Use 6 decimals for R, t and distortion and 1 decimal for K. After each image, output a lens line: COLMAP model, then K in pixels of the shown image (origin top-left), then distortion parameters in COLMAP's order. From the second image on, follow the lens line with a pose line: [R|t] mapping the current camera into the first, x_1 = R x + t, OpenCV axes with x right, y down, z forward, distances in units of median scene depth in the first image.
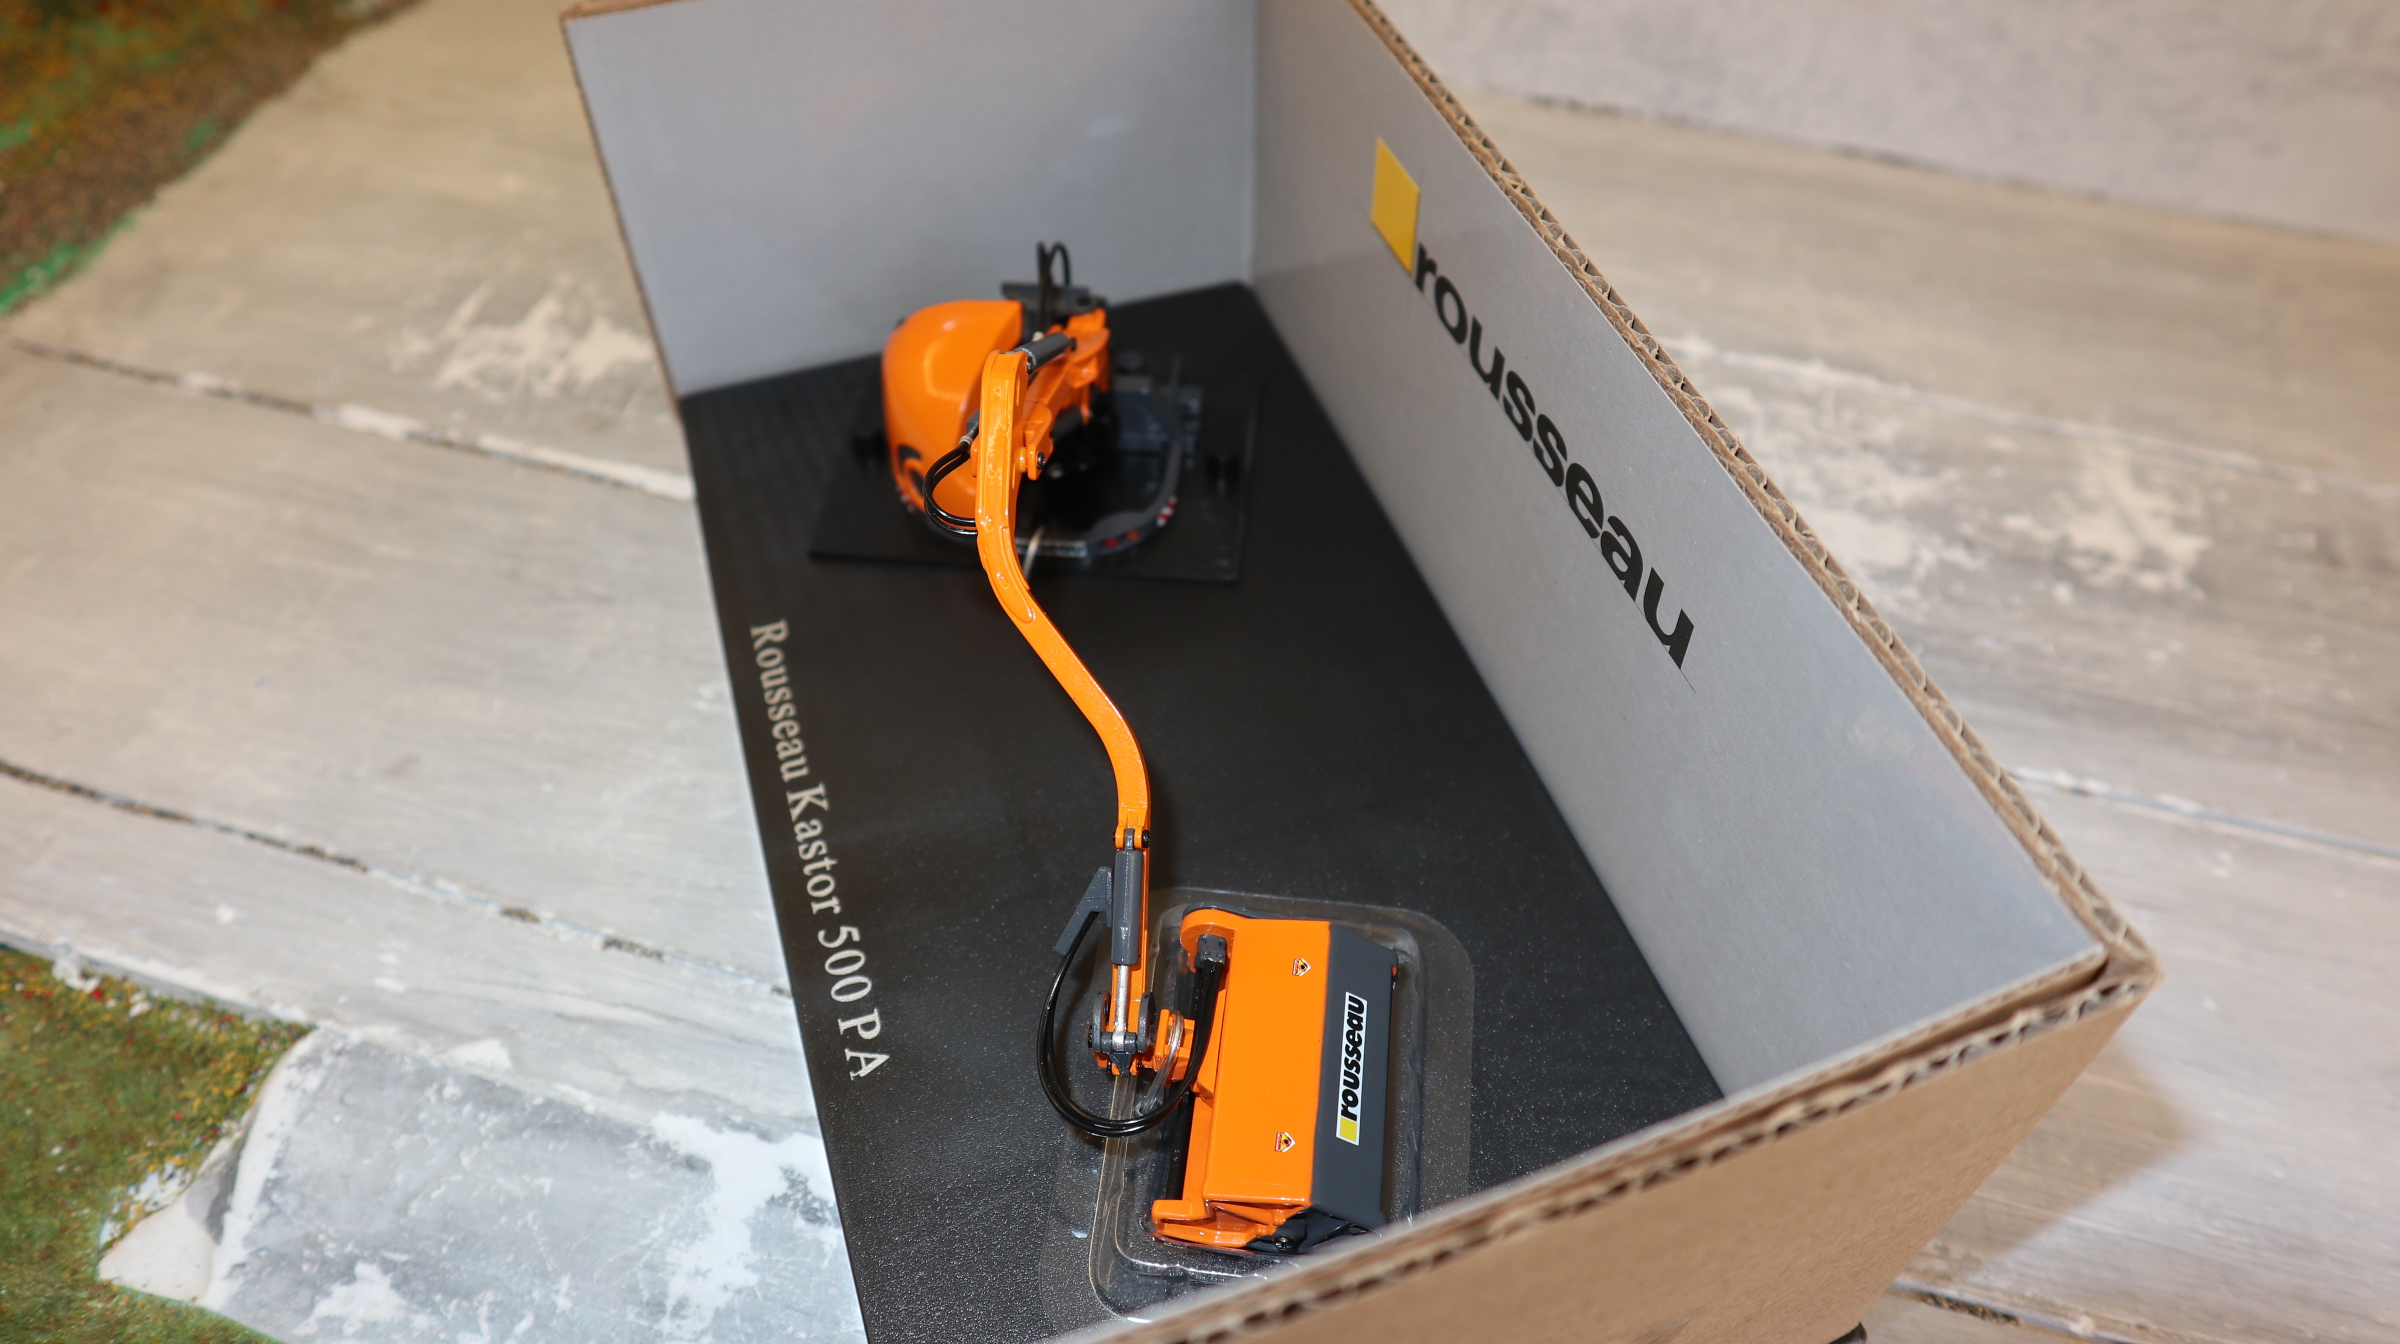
lens RADIAL K [[1671.9, 0, 1200.0], [0, 1671.9, 672.0], [0, 0, 1]] dist [-0.109975, 0.079308]
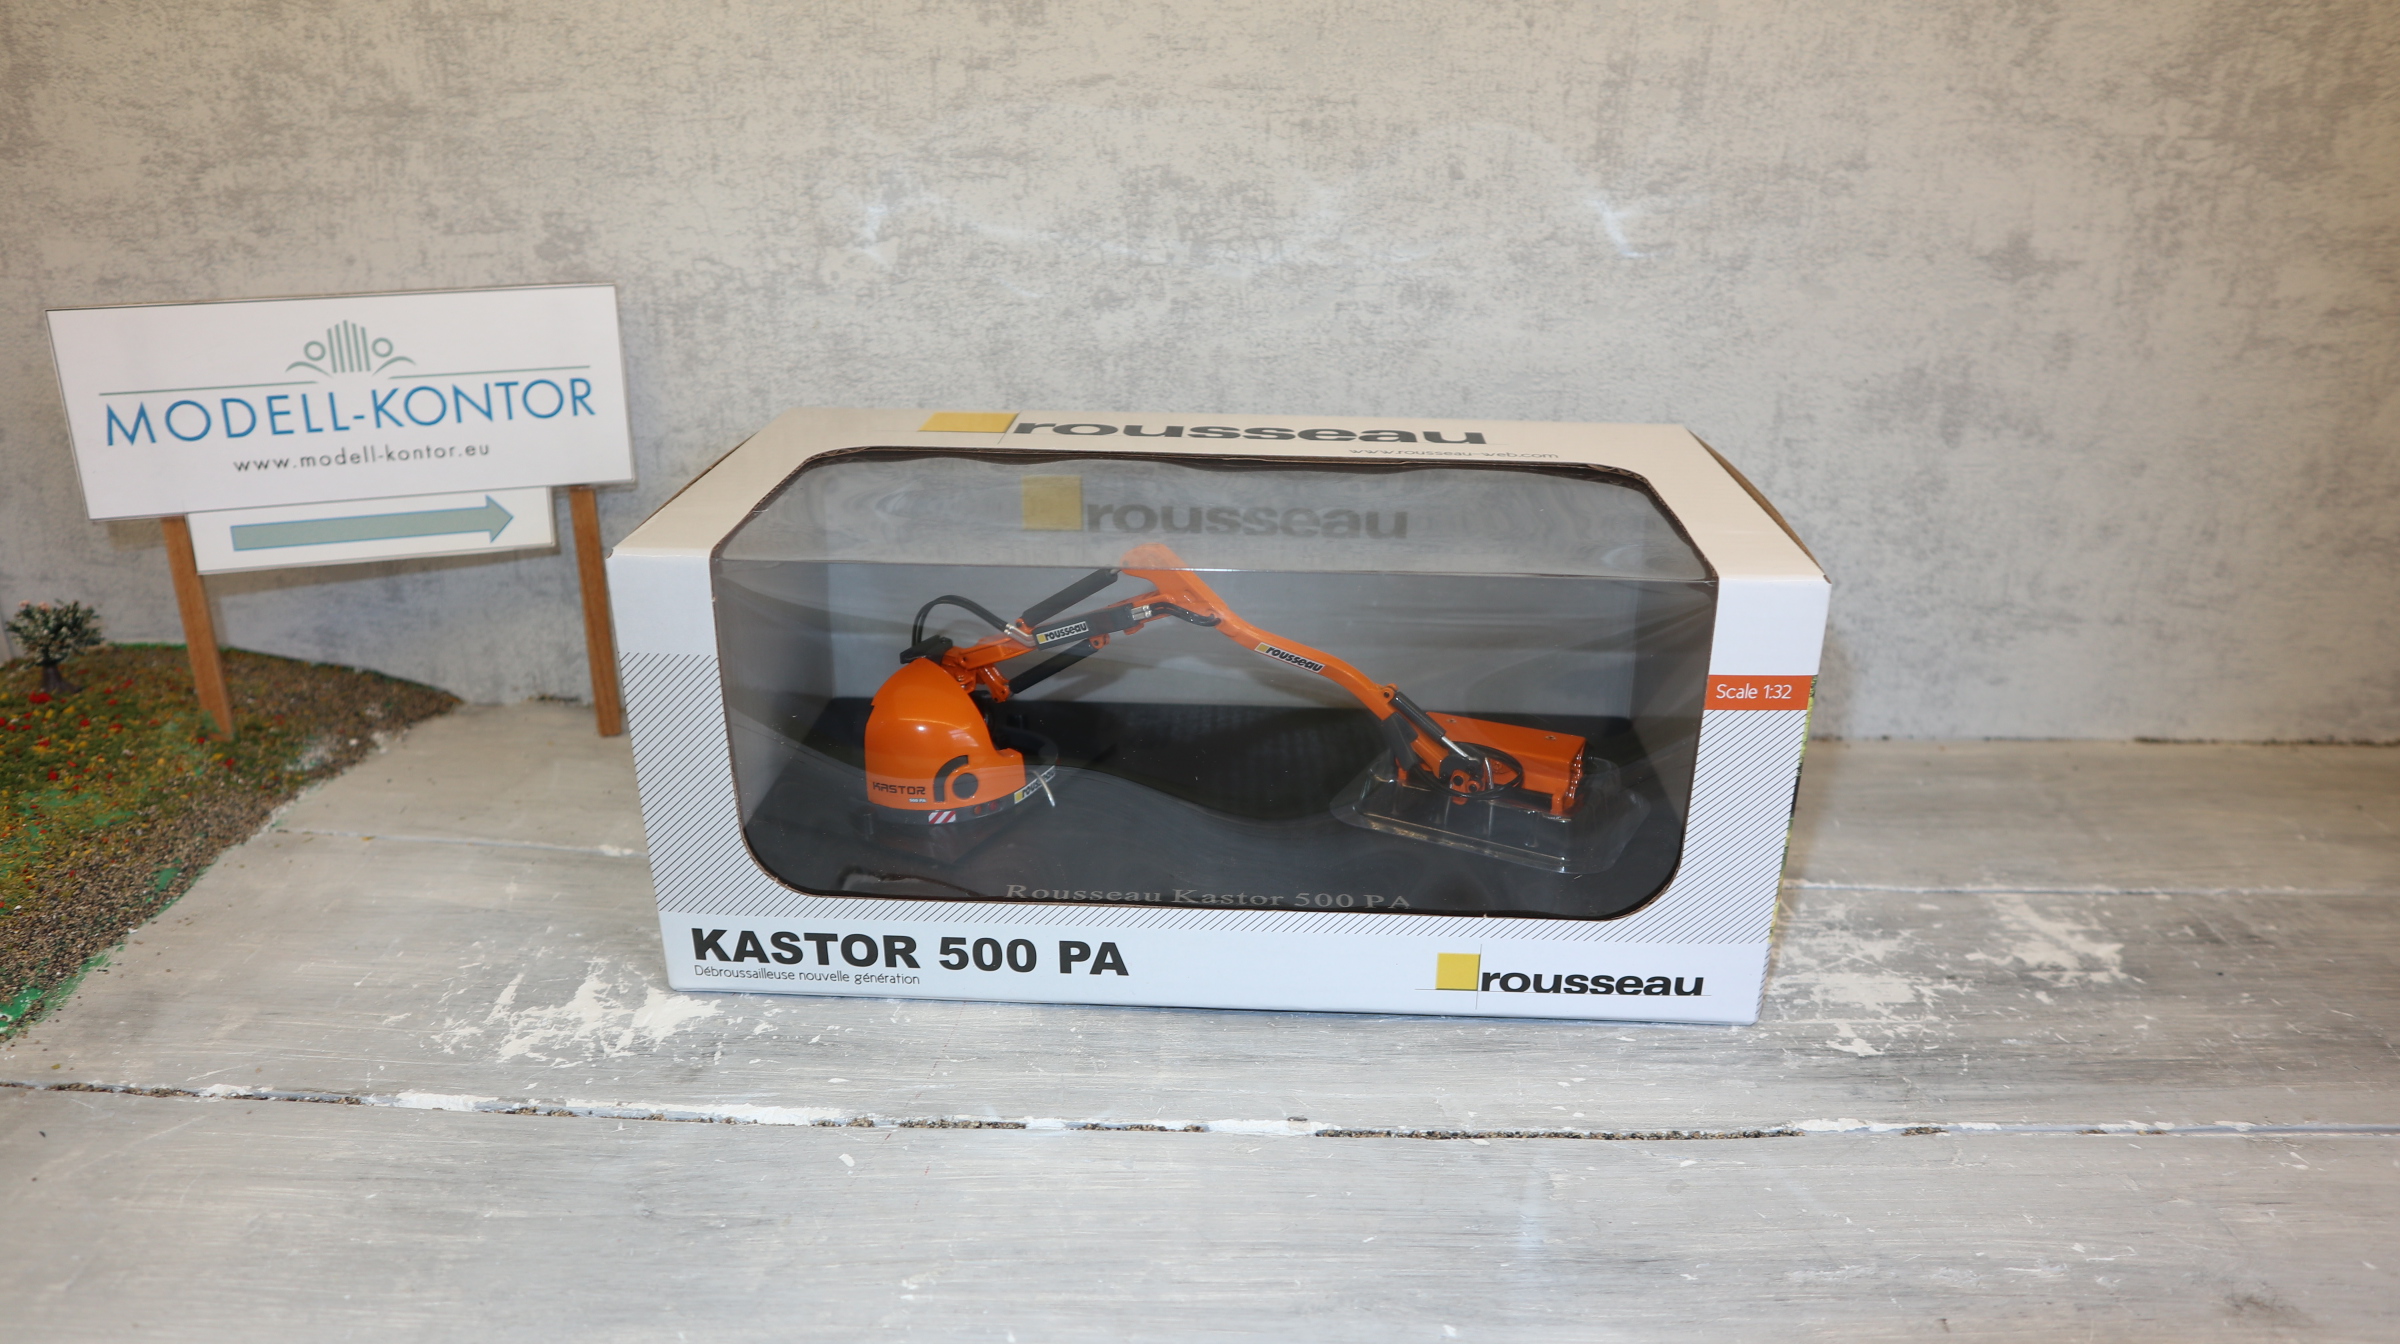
lens RADIAL K [[1671.9, 0, 1200.0], [0, 1671.9, 672.0], [0, 0, 1]] dist [-0.109975, 0.079308]
pose [[0.965260, -0.089010, 0.245663, -0.300134], [0.193974, 0.874027, -0.445478, 0.140391], [-0.175064, 0.477654, 0.860929, -0.011887]]
